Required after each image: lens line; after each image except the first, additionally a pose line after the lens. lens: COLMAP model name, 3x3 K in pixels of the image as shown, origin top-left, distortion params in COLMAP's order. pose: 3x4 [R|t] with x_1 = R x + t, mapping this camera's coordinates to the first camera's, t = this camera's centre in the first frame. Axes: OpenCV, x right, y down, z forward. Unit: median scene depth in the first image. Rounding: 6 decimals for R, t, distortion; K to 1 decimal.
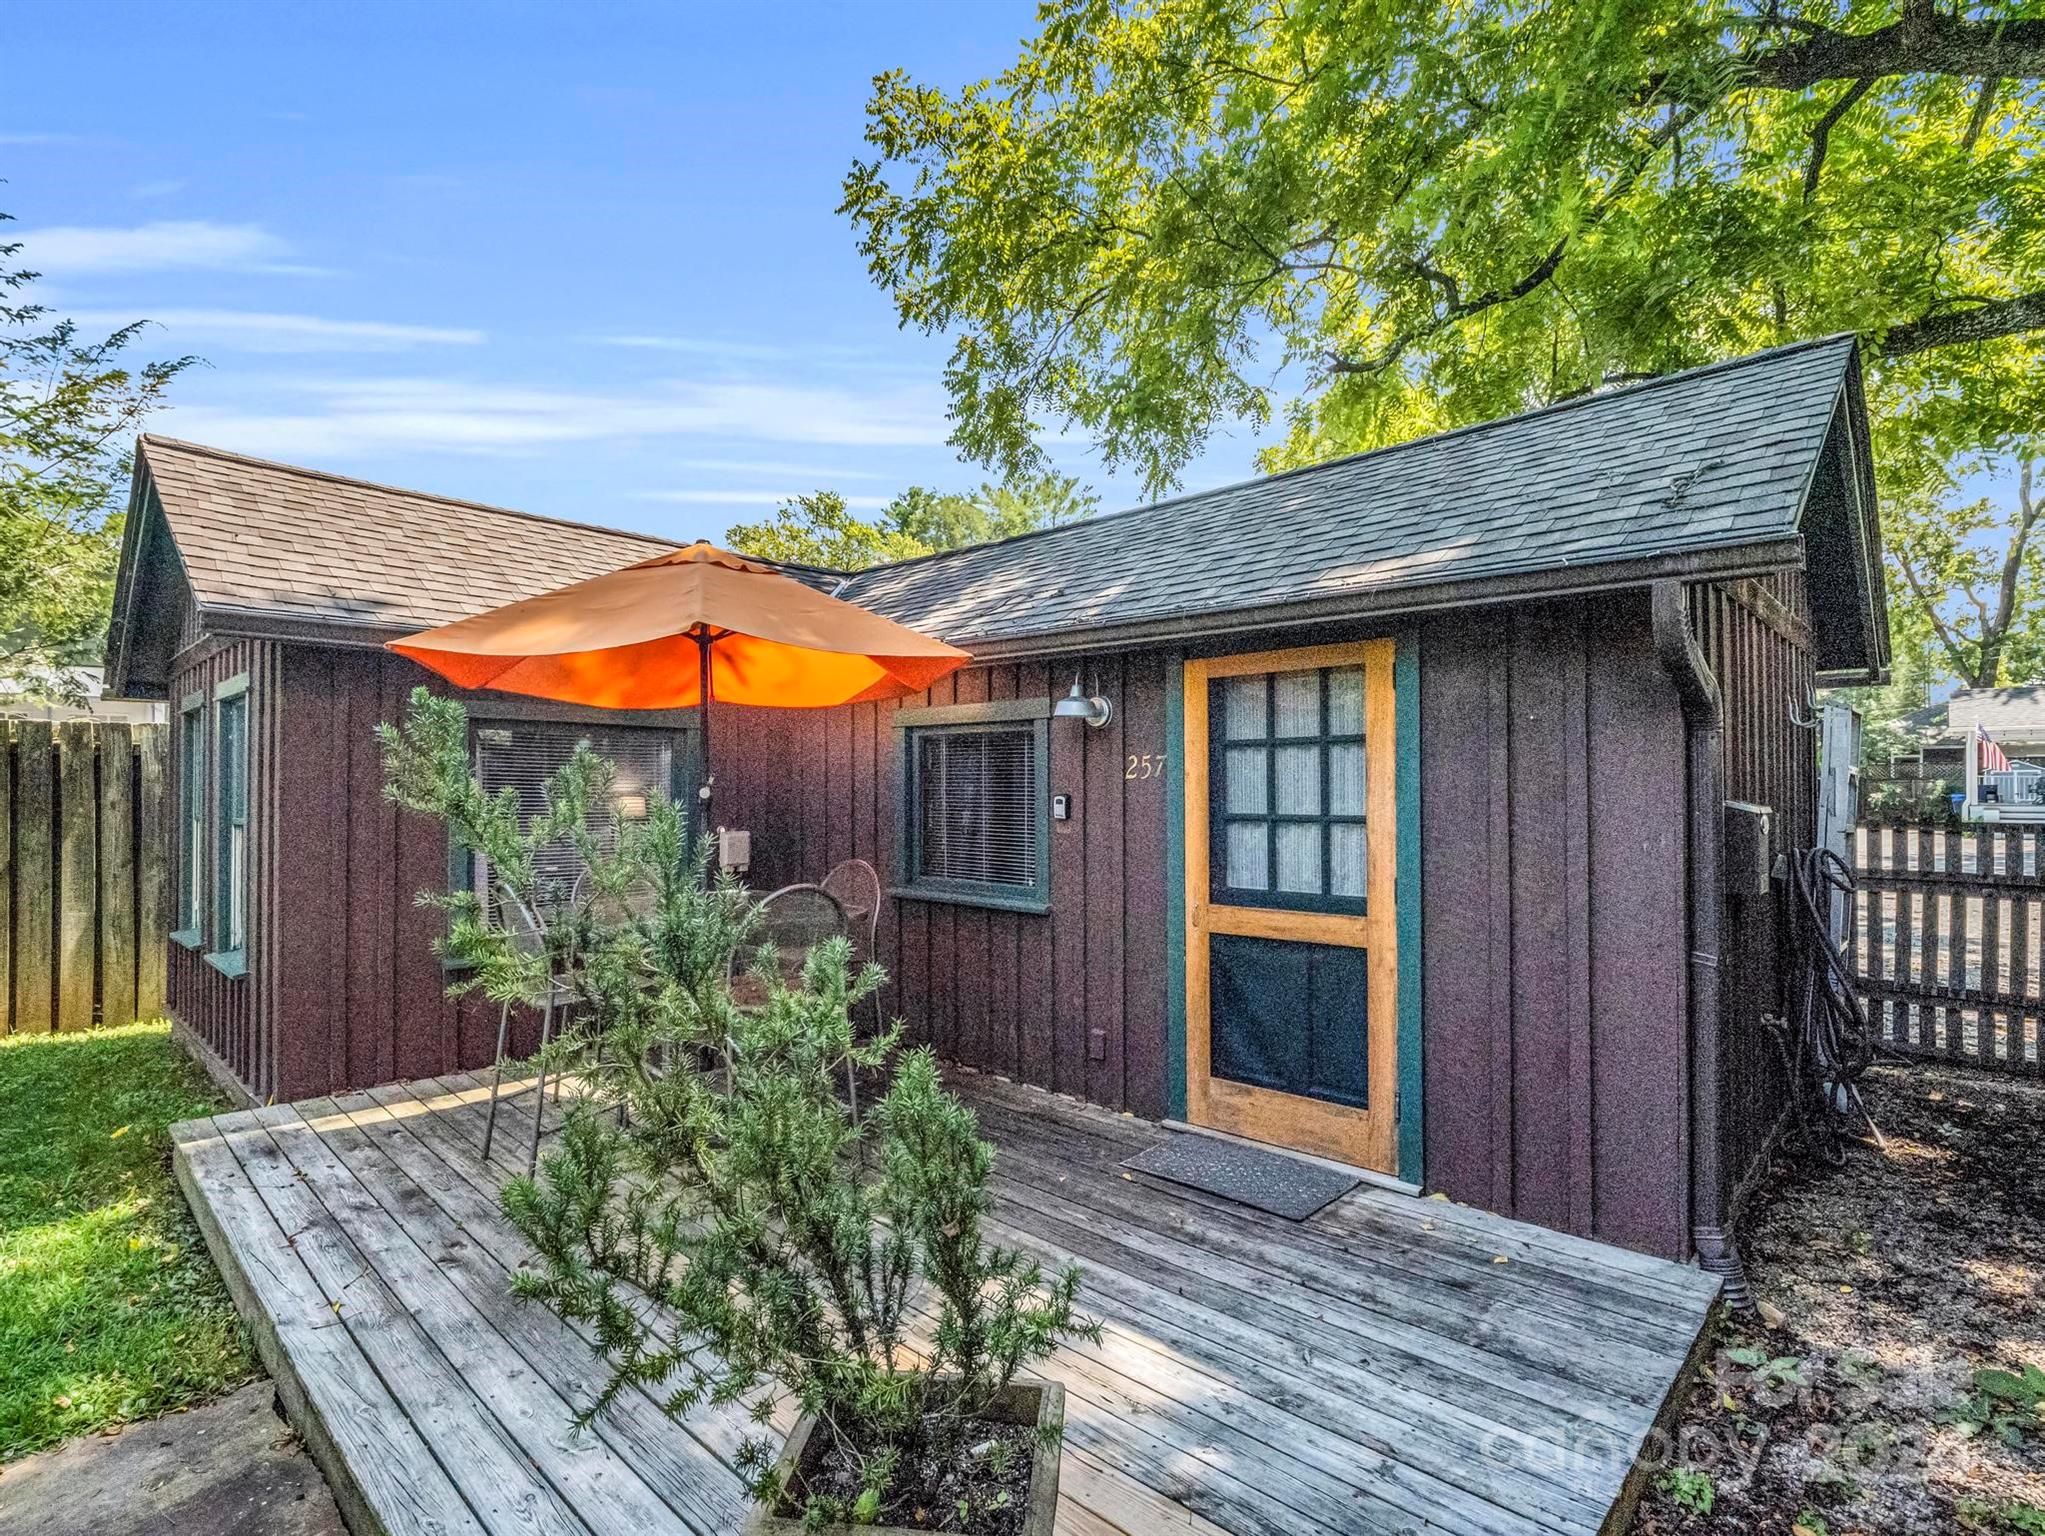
lens RADIAL K [[1007.4, 0, 1016.7], [0, 1007.4, 769.4], [0, 0, 1]] dist [-0.021364, -0.001742]
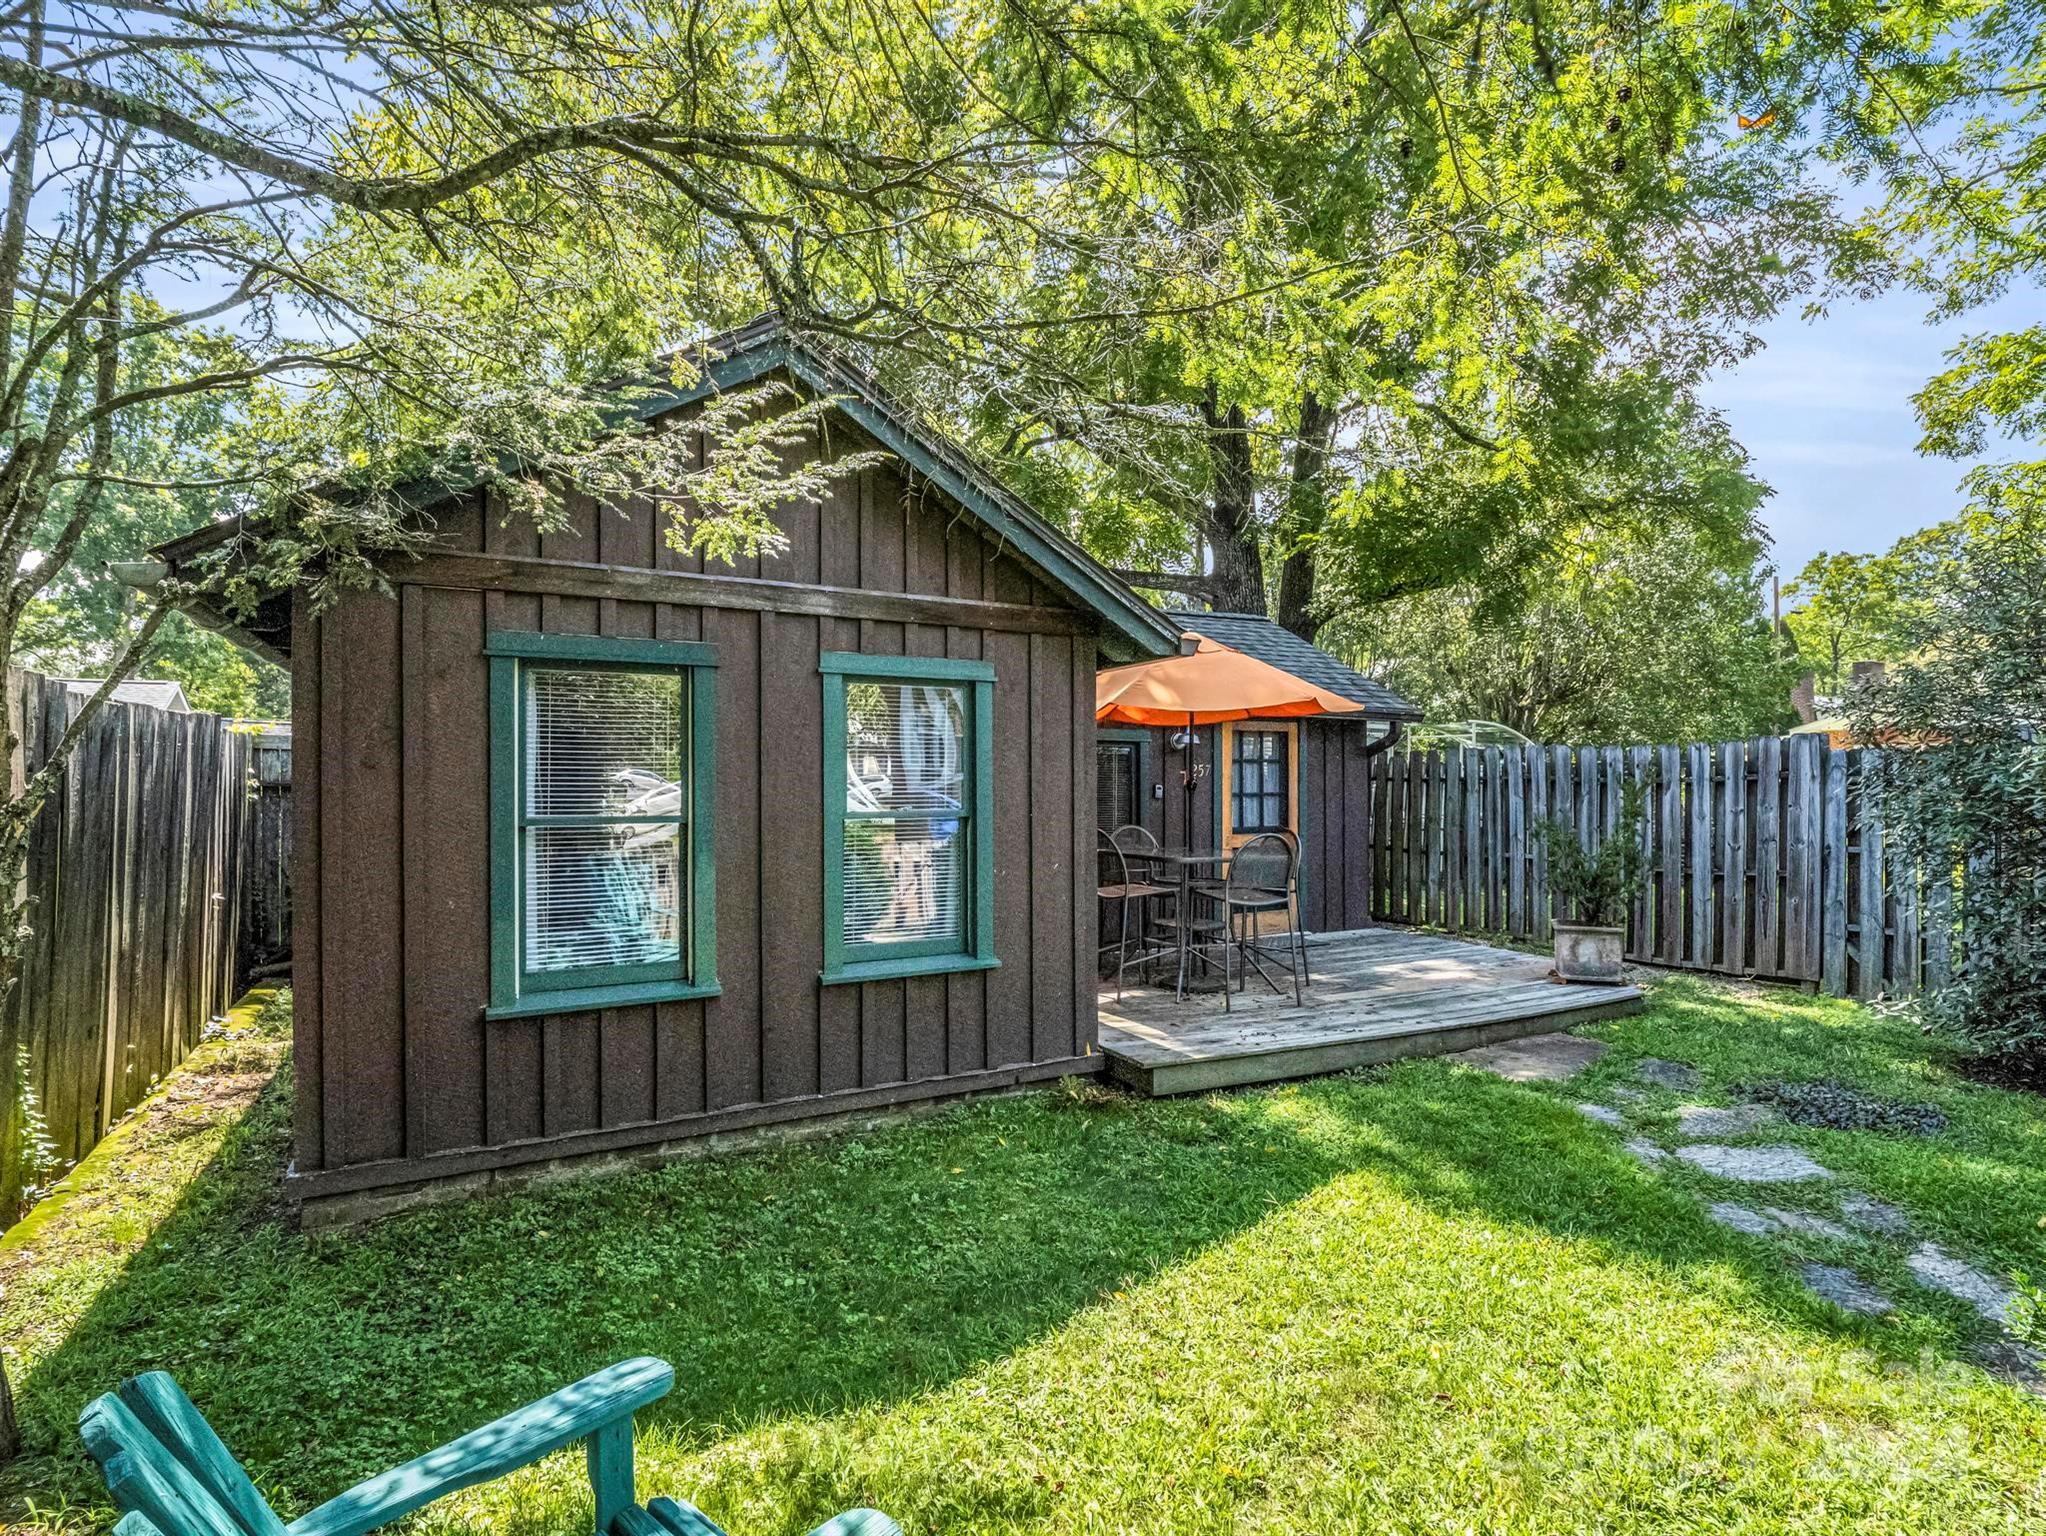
lens RADIAL K [[1007.9, 0, 971.0], [0, 1007.9, 774.8], [0, 0, 1]] dist [-0.021364, -0.001742]
pose [[0.358448, 0.004628, 0.933538, -2.204618], [-0.019652, 0.999804, 0.002589, 0.011865], [-0.933343, -0.019274, 0.358469, 0.815684]]
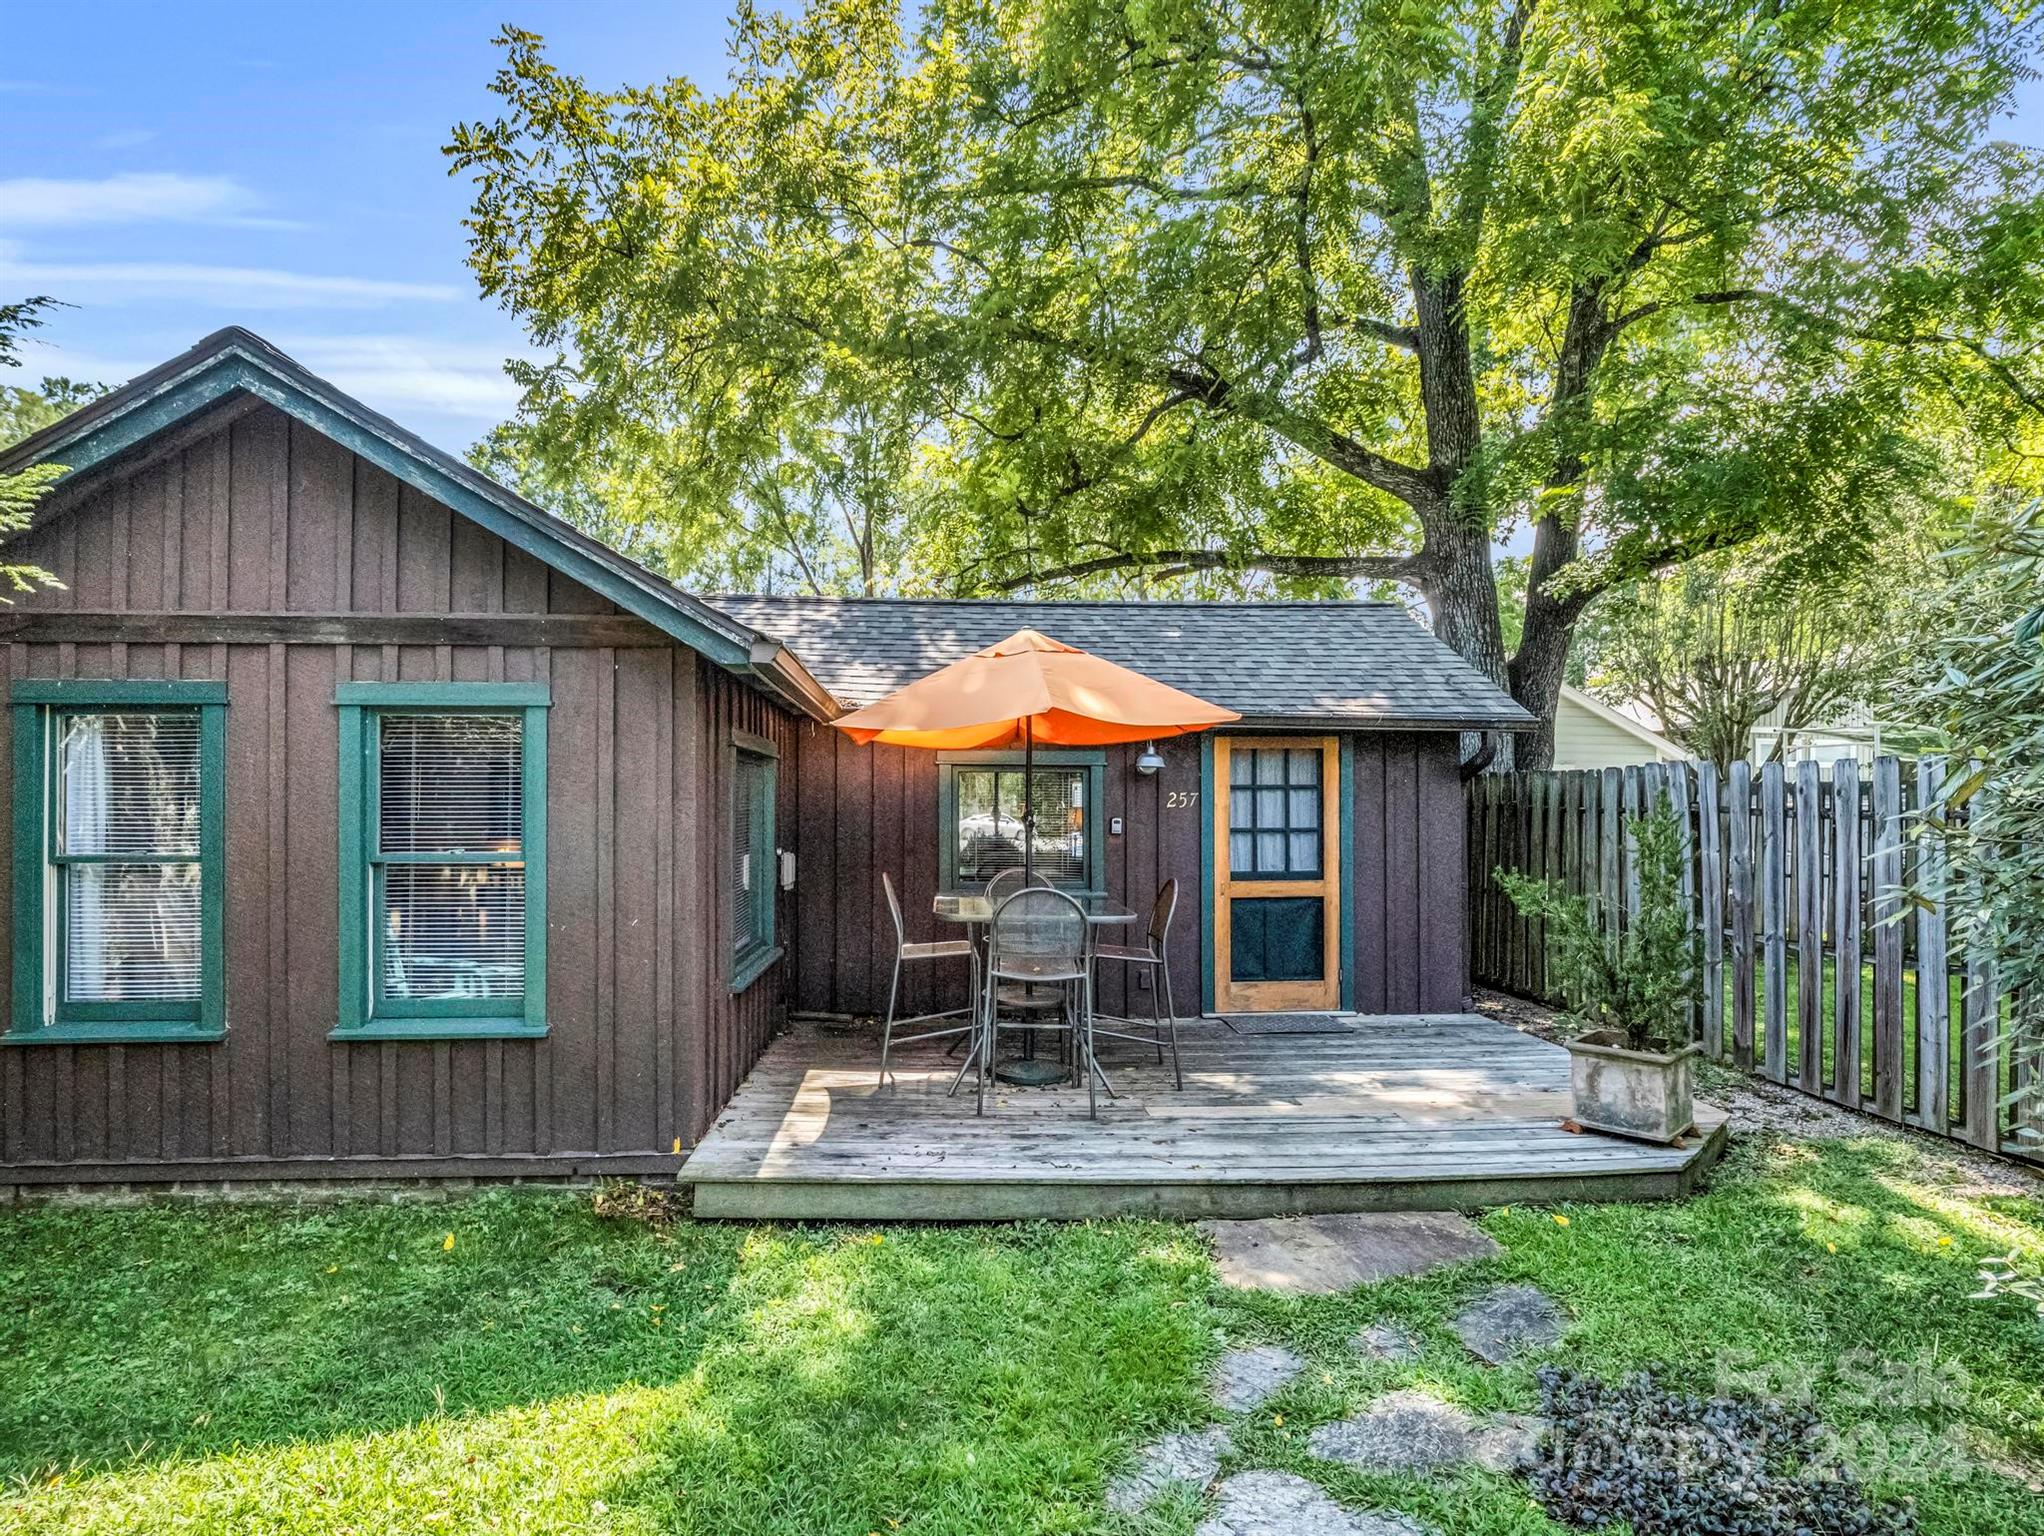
lens RADIAL K [[1006.9, 0, 979.9], [0, 1006.9, 789.0], [0, 0, 1]] dist [-0.021364, -0.001742]
pose [[0.698544, 0.007710, 0.715526, -1.442094], [-0.016143, 0.999857, 0.004987, -0.025745], [-0.715385, -0.015035, 0.698568, 0.126703]]
